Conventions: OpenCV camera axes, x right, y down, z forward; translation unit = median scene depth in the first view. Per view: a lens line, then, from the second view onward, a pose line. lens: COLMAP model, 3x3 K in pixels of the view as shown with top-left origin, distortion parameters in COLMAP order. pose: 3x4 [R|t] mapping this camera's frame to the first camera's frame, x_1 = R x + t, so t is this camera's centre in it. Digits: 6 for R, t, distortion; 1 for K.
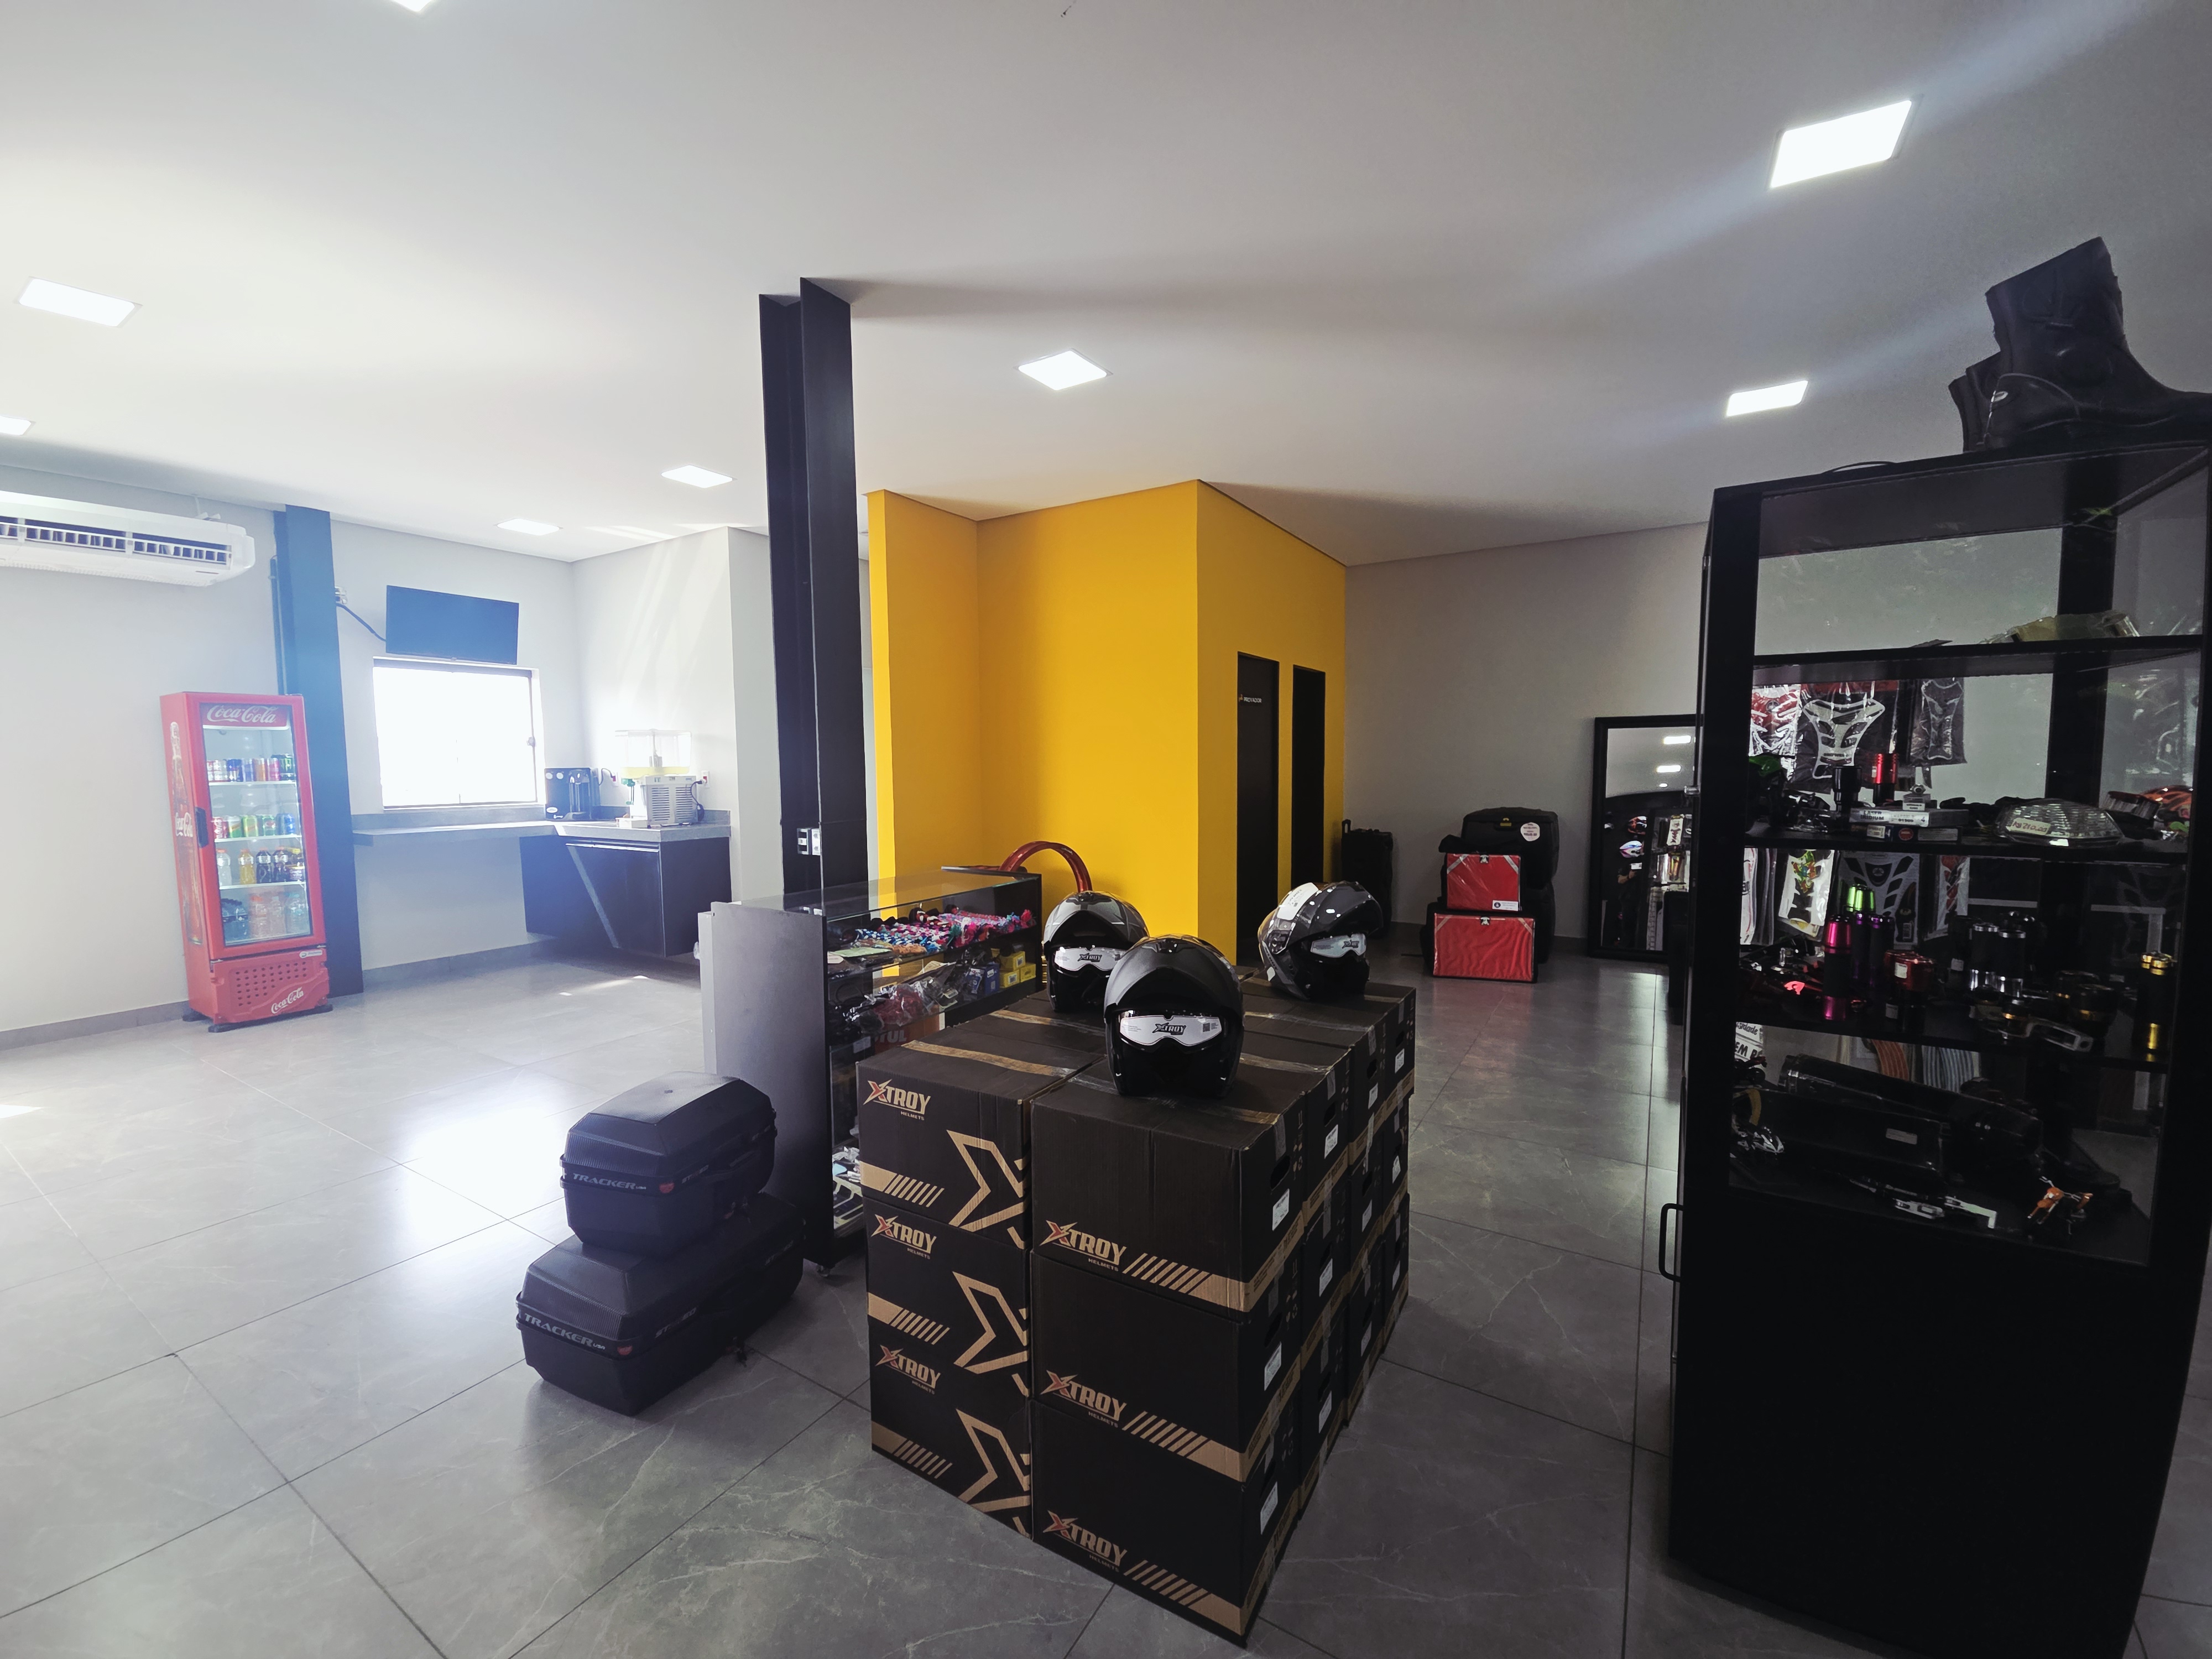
lens RADIAL K [[889.6, 0, 1106.0], [0, 889.6, 829.5], [0, 0, 1]] dist [0.017656, -0.000001]
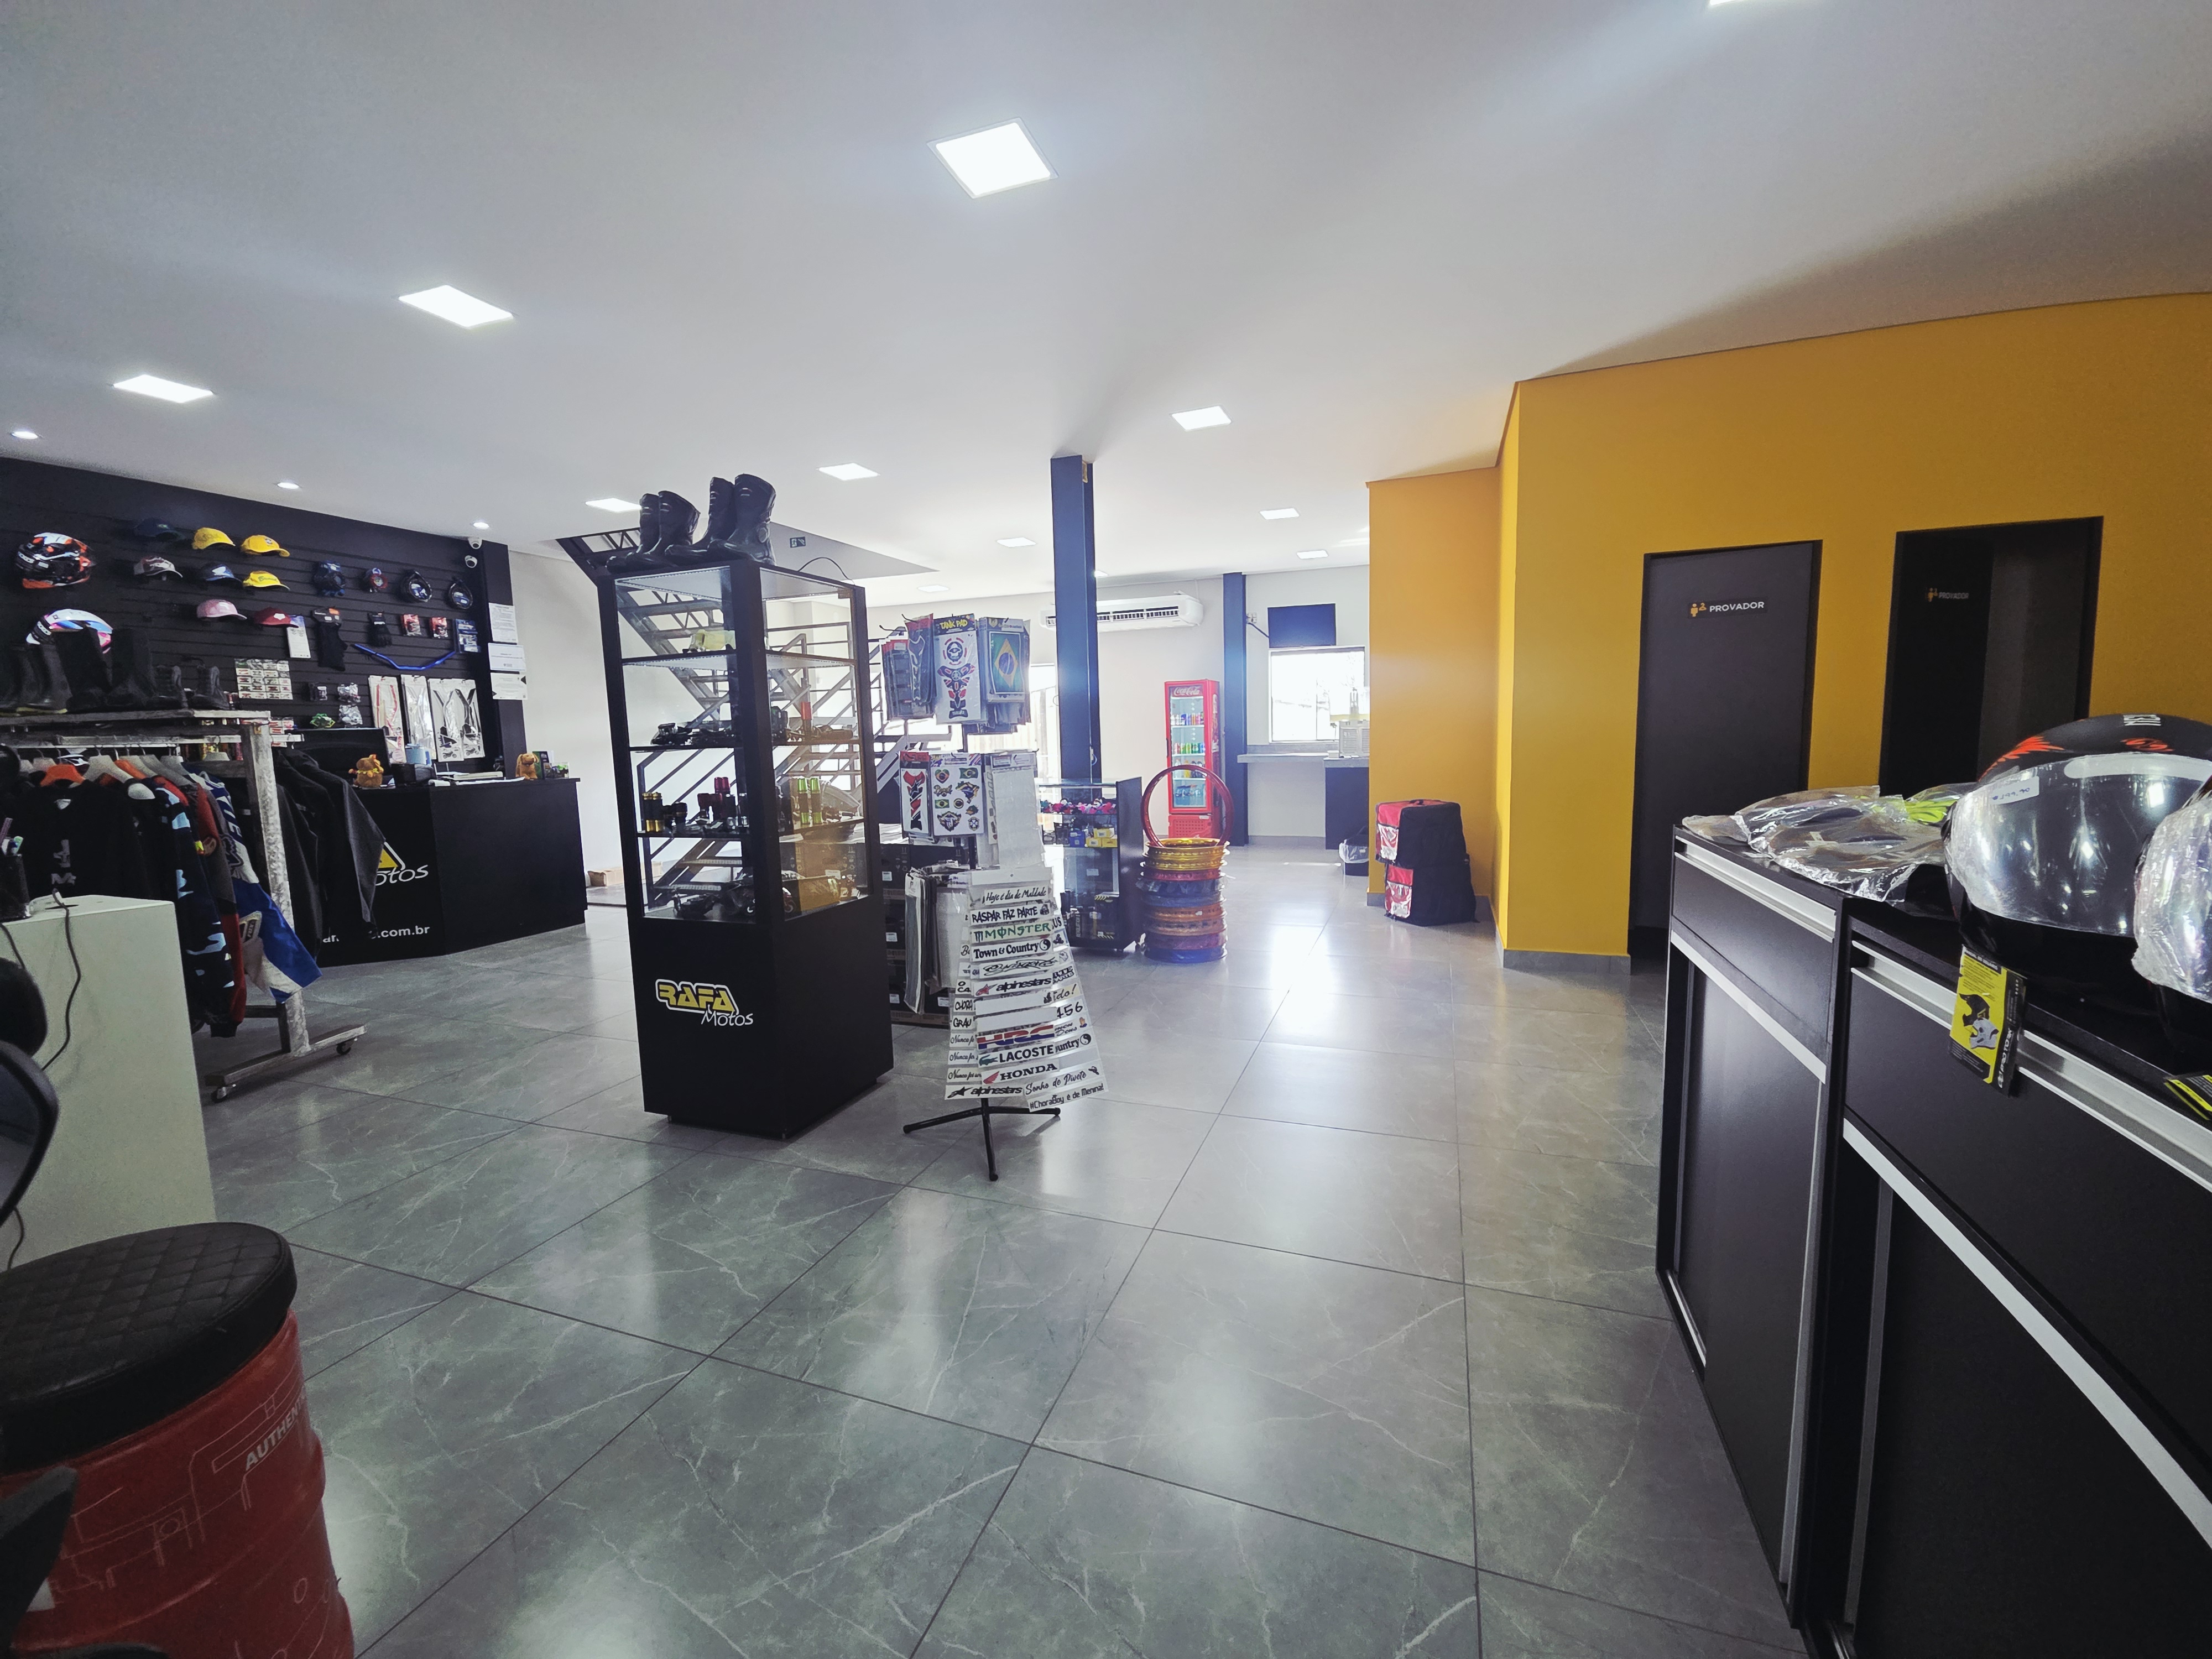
lens RADIAL K [[889.6, 0, 1106.0], [0, 889.6, 829.5], [0, 0, 1]] dist [0.017656, -0.000001]
pose [[0.200815, 0.115870, -0.972753, 0.822977], [-0.063097, 0.992448, 0.105190, -0.012293], [0.977595, 0.040254, 0.206609, 0.367930]]
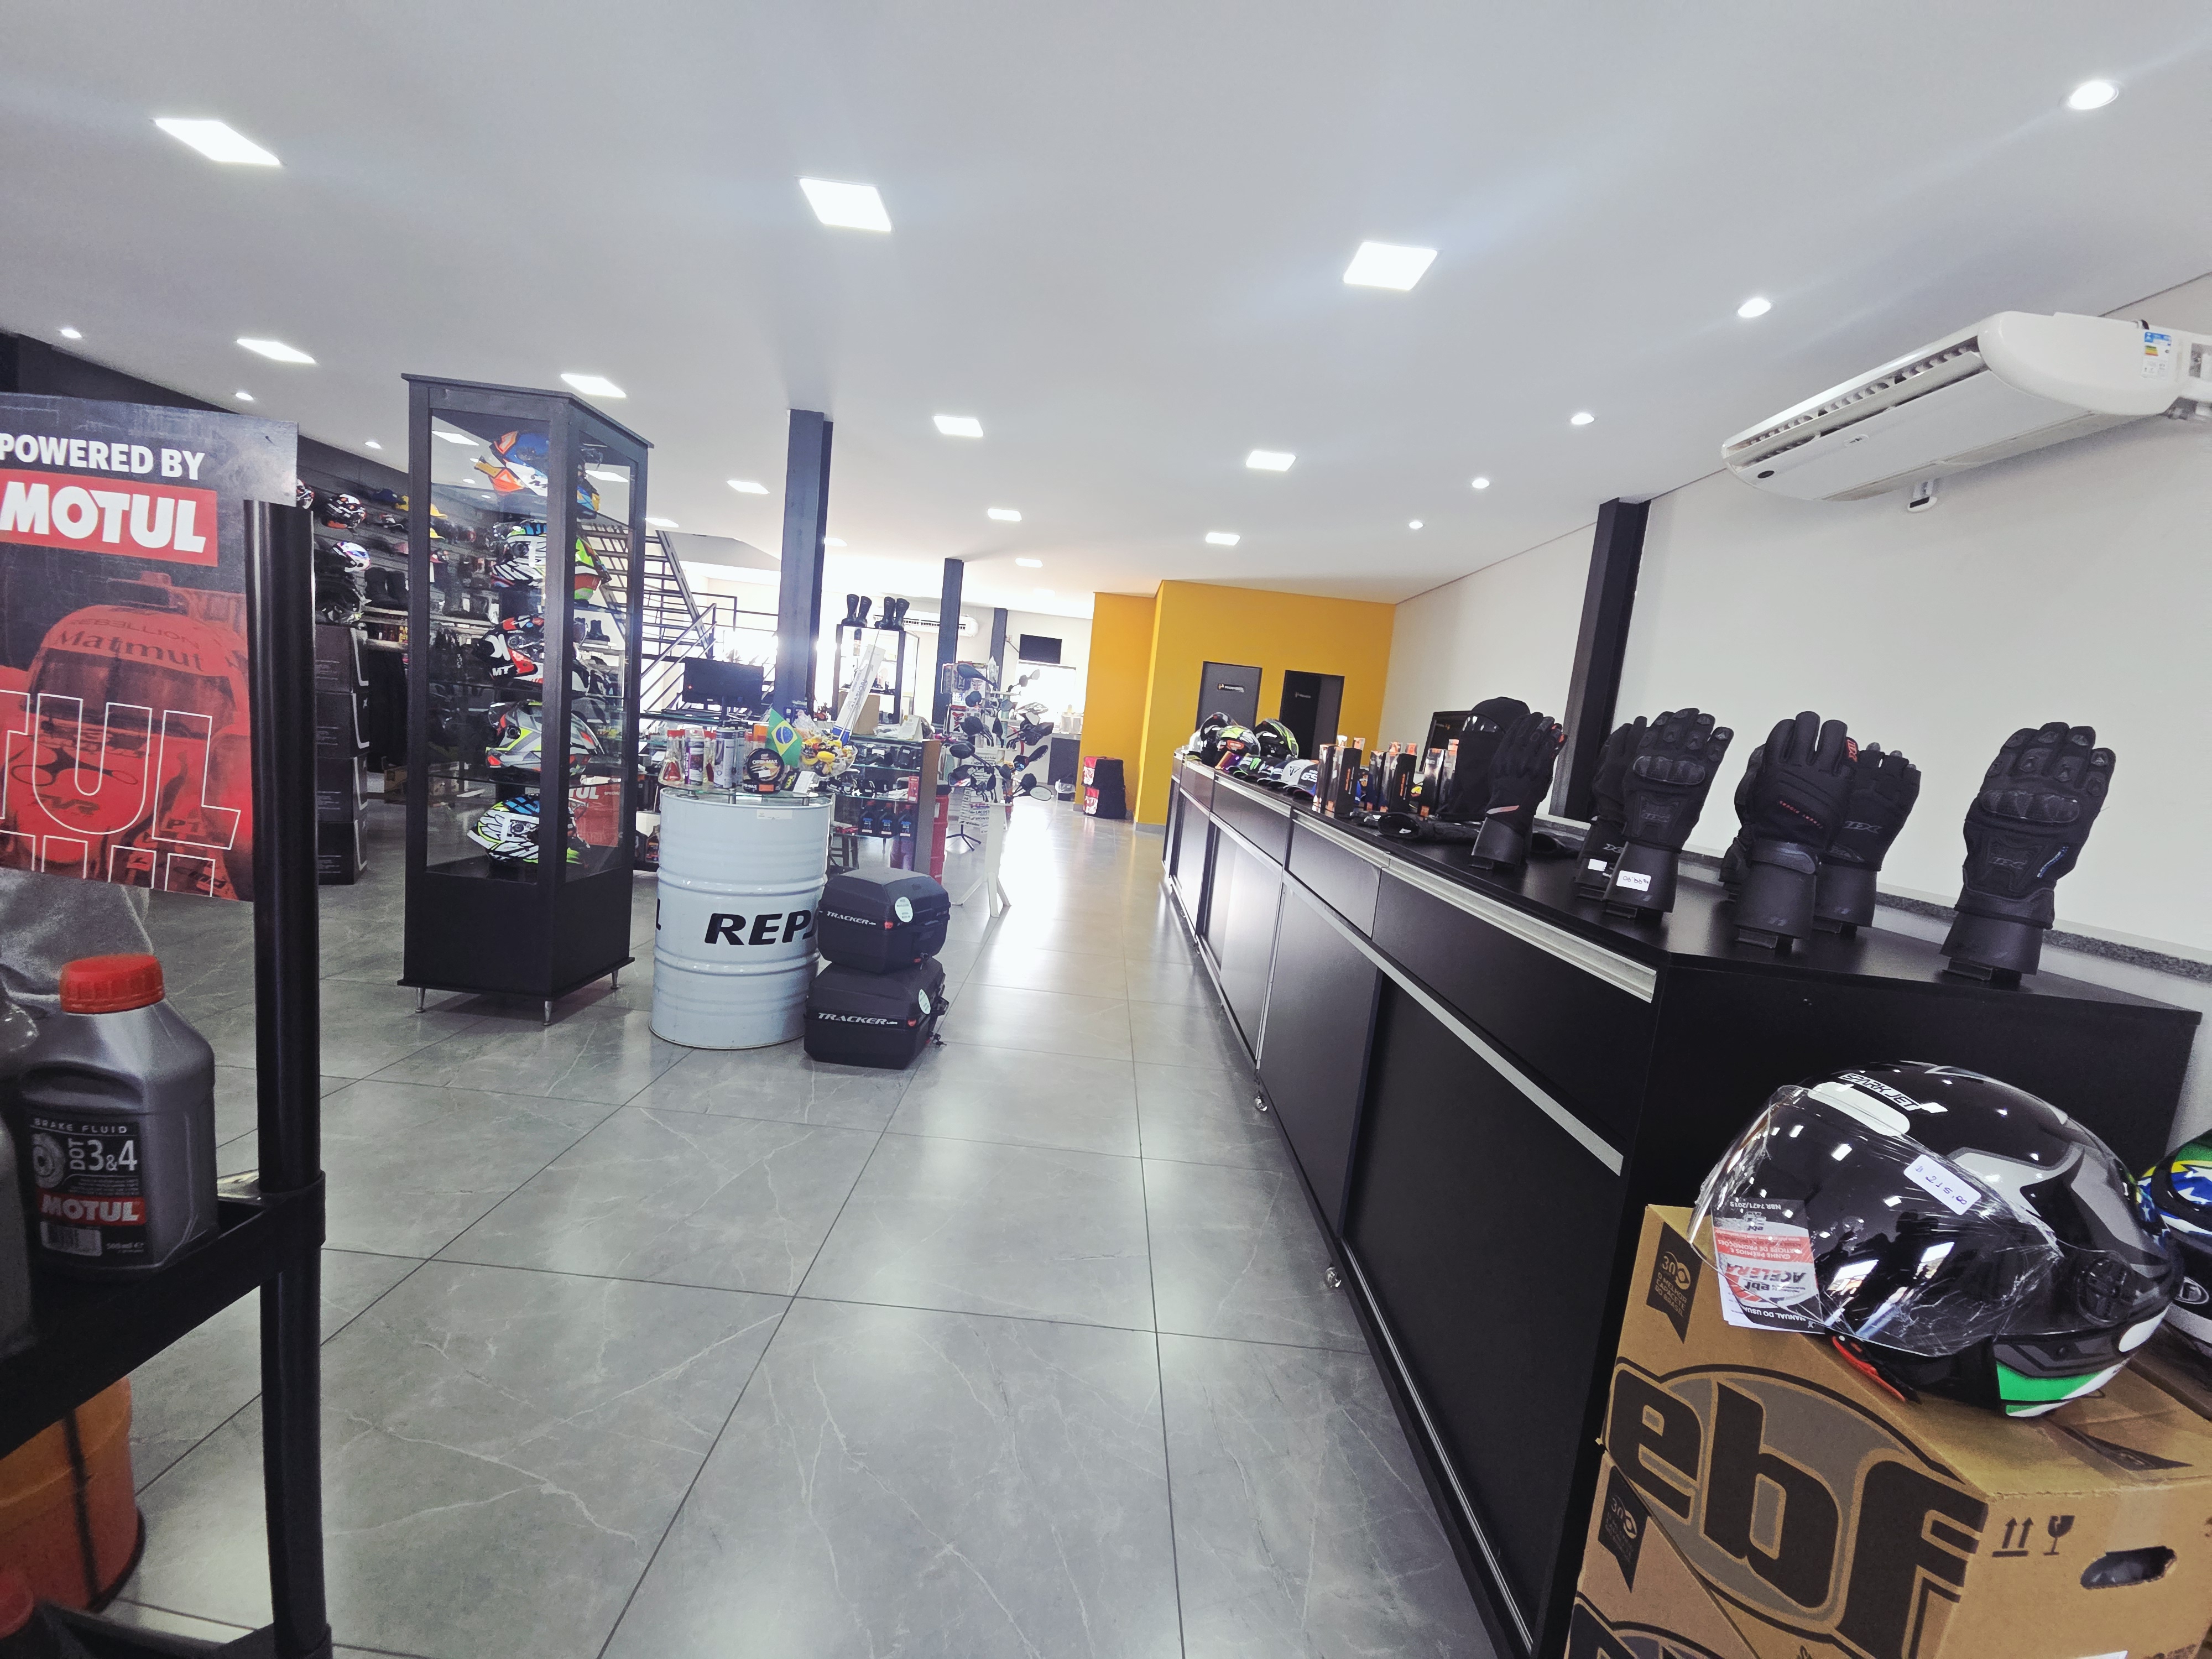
lens RADIAL K [[889.6, 0, 1106.0], [0, 889.6, 829.5], [0, 0, 1]] dist [0.017656, -0.000001]
pose [[0.520233, 0.167200, -0.837497, 1.615508], [-0.188571, 0.978933, 0.078301, 0.039202], [0.832945, 0.117194, 0.540803, -0.139697]]
